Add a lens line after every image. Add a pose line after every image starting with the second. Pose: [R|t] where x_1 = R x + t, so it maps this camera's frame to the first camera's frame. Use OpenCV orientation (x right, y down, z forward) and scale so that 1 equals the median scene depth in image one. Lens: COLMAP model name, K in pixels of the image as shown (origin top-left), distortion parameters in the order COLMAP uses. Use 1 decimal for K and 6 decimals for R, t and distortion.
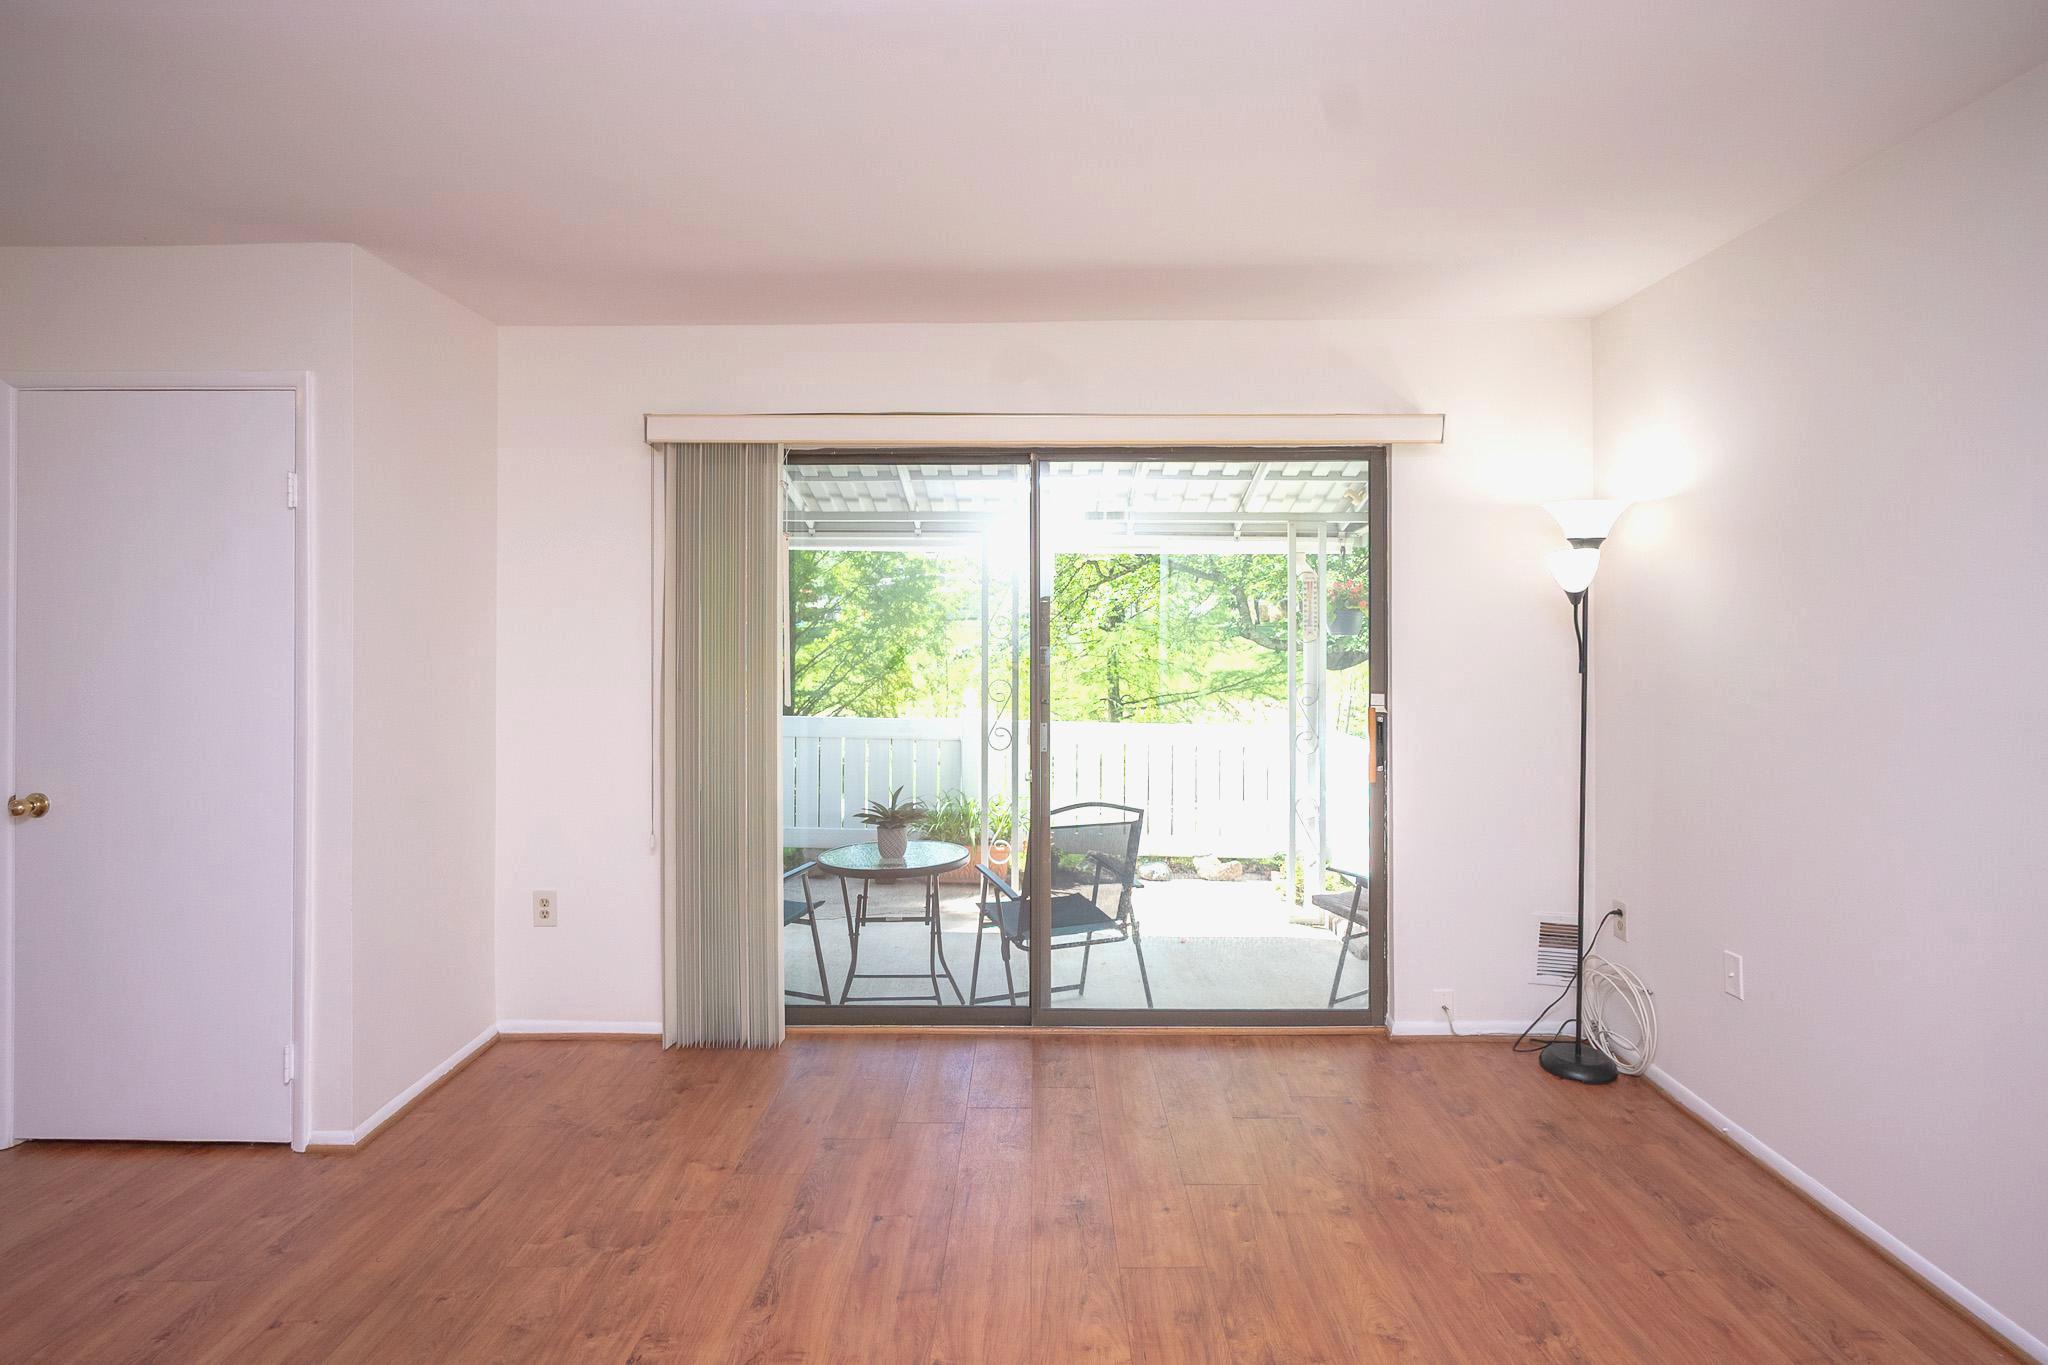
lens RADIAL K [[1031.0, 0, 1040.4], [0, 1031.0, 629.0], [0, 0, 1]] dist [0.001024, 0.000786]
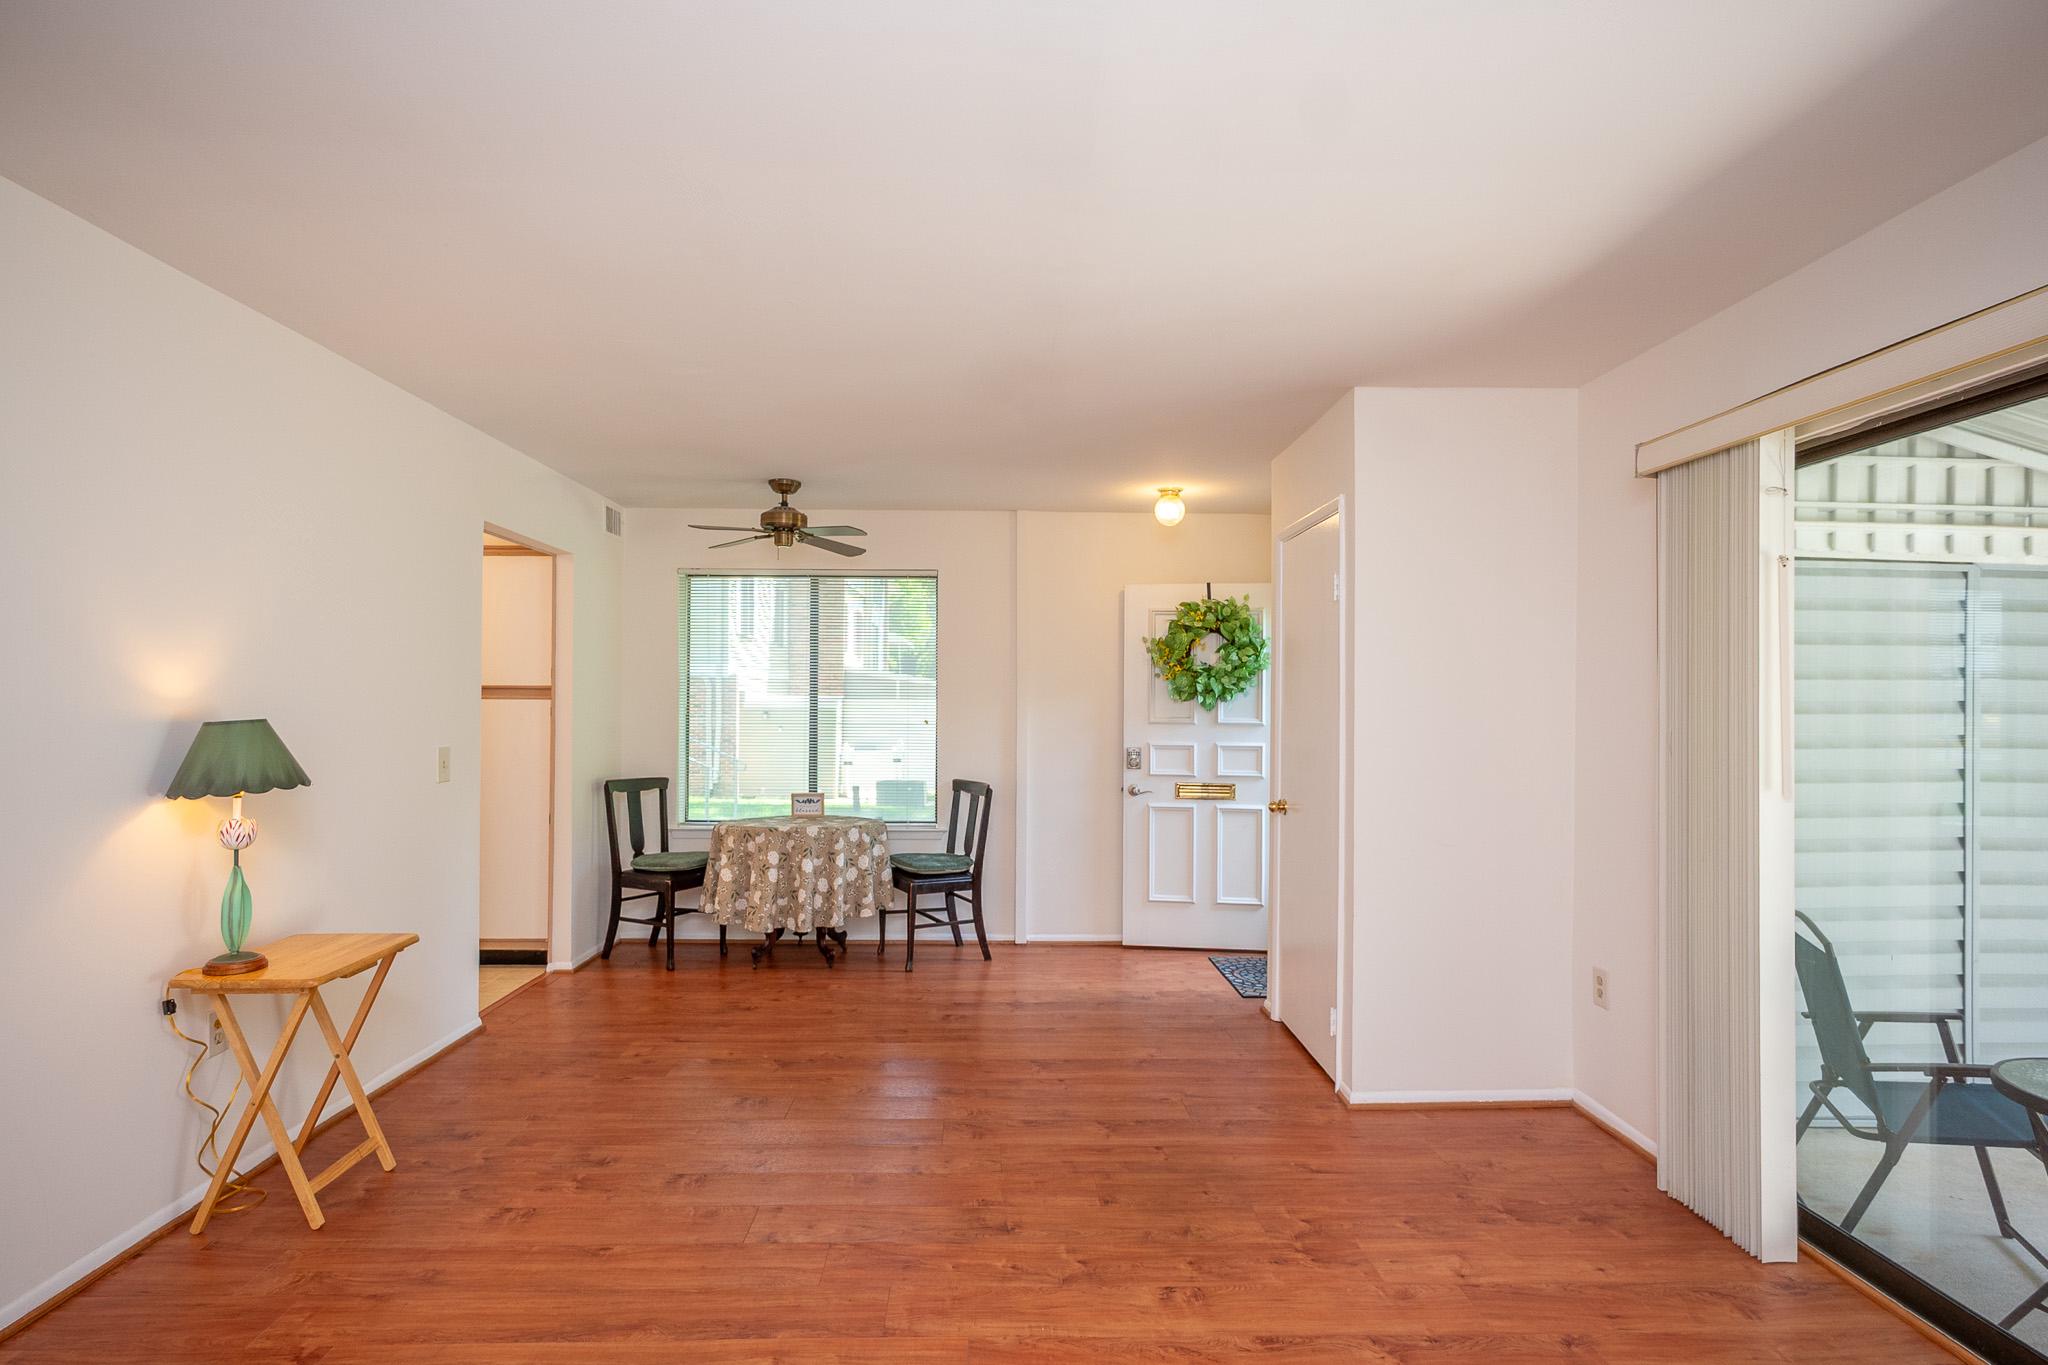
lens RADIAL K [[1028.6, 0, 1010.9], [0, 1028.6, 692.1], [0, 0, 1]] dist [-0.001364, 0.000260]
pose [[0.024052, -0.009025, -0.999670, 0.456465], [-0.002251, 0.999956, -0.009082, 0.009514], [0.999708, 0.002468, 0.024031, 0.436990]]
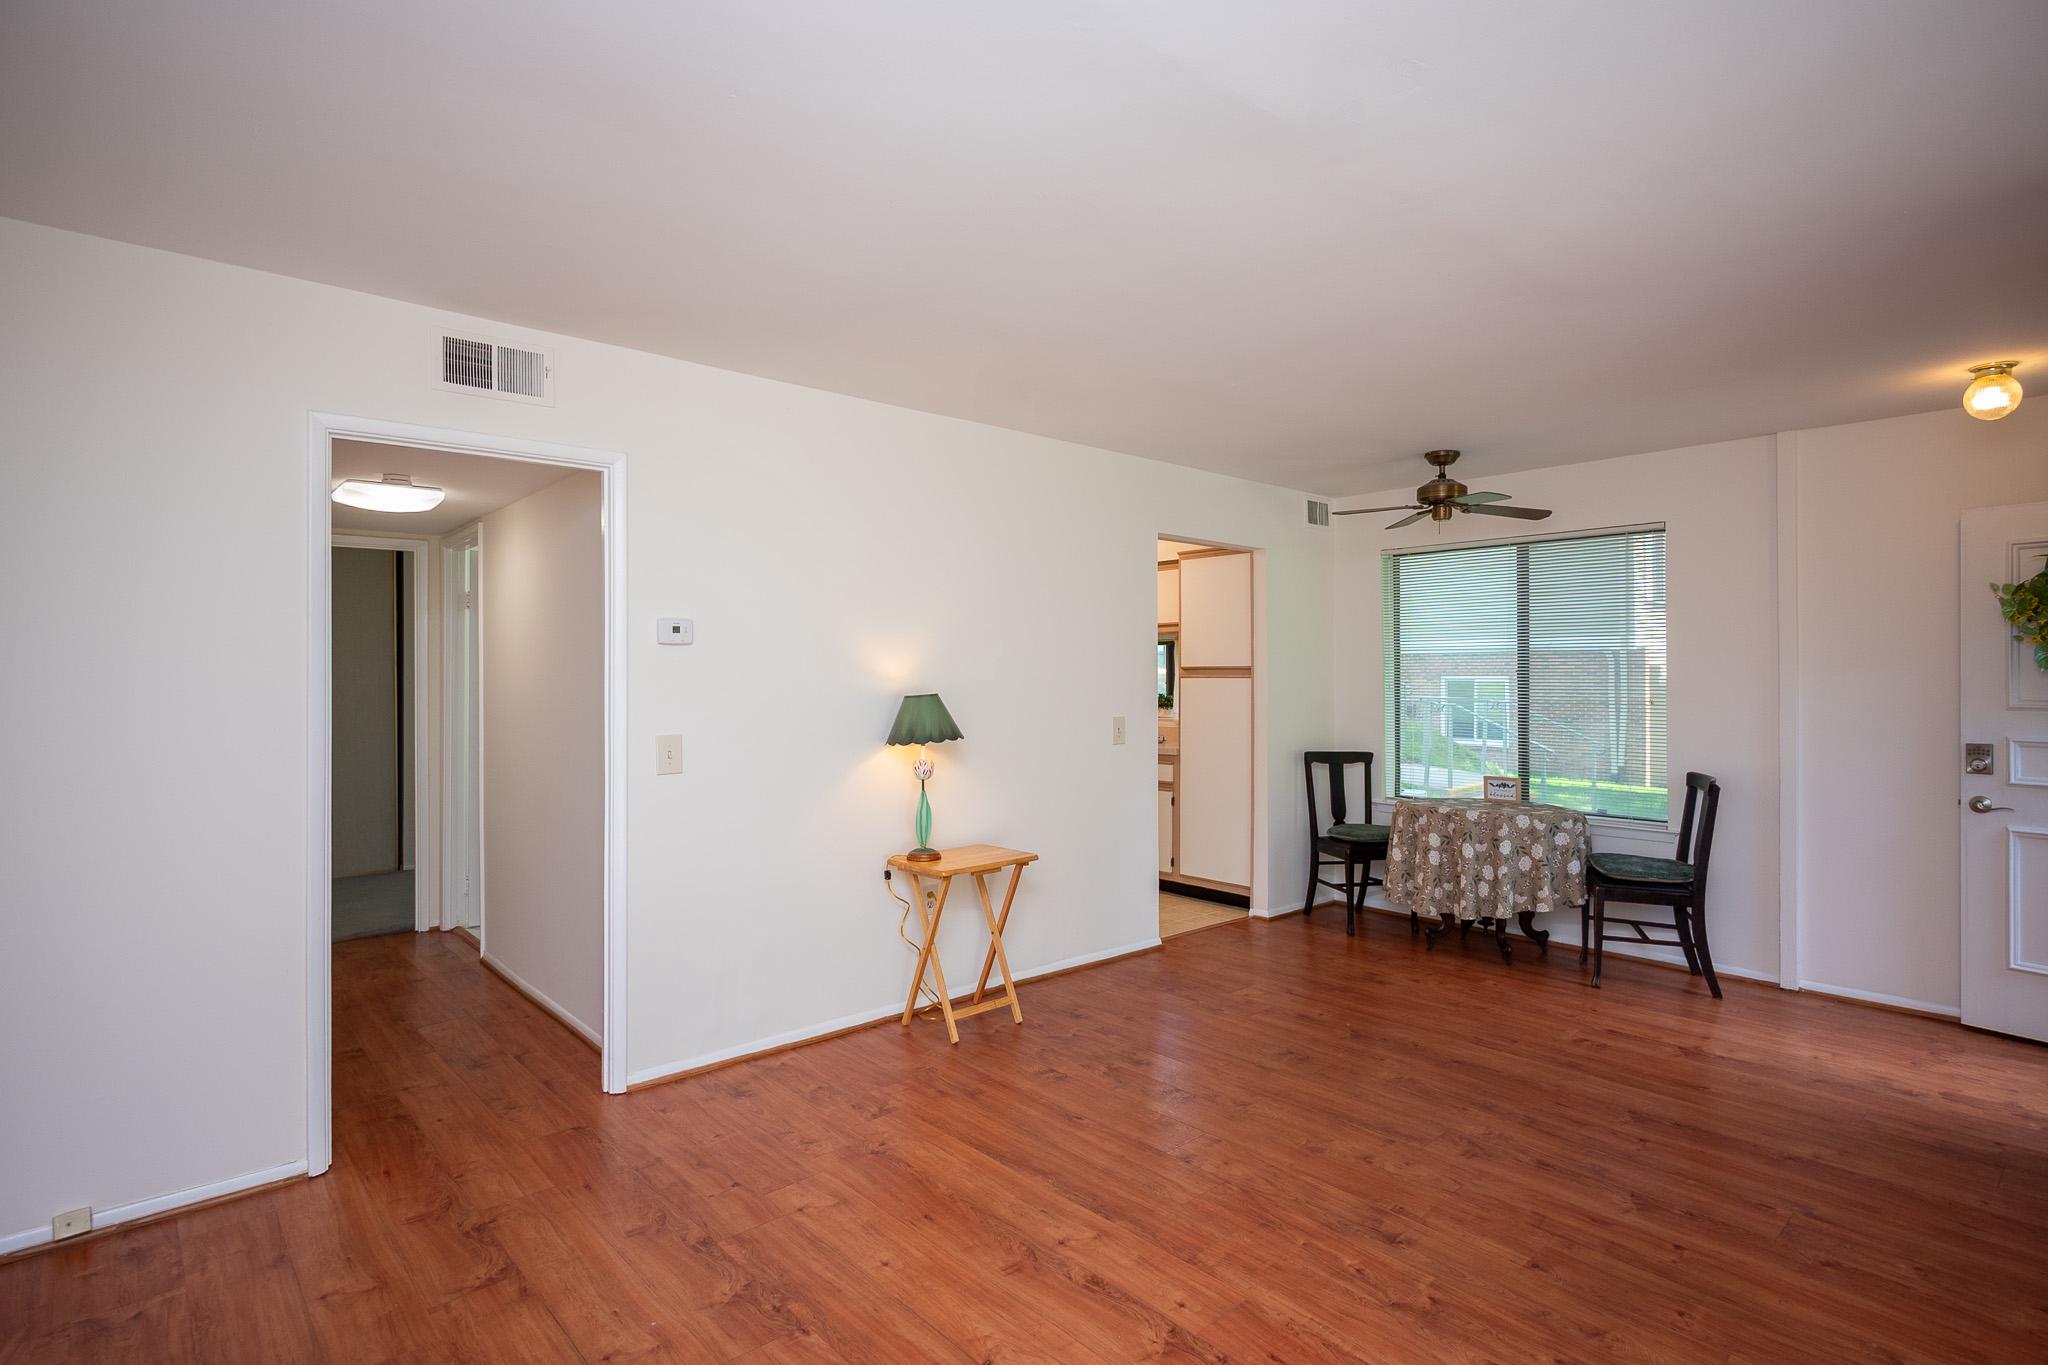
lens RADIAL K [[1027.5, 0, 1035.2], [0, 1027.5, 673.7], [0, 0, 1]] dist [0.000369, 0.000772]
pose [[-0.743057, -0.000497, -0.669228, 0.359752], [0.003411, 0.999984, -0.004531, 0.007330], [0.669219, -0.005649, -0.743044, 0.815467]]
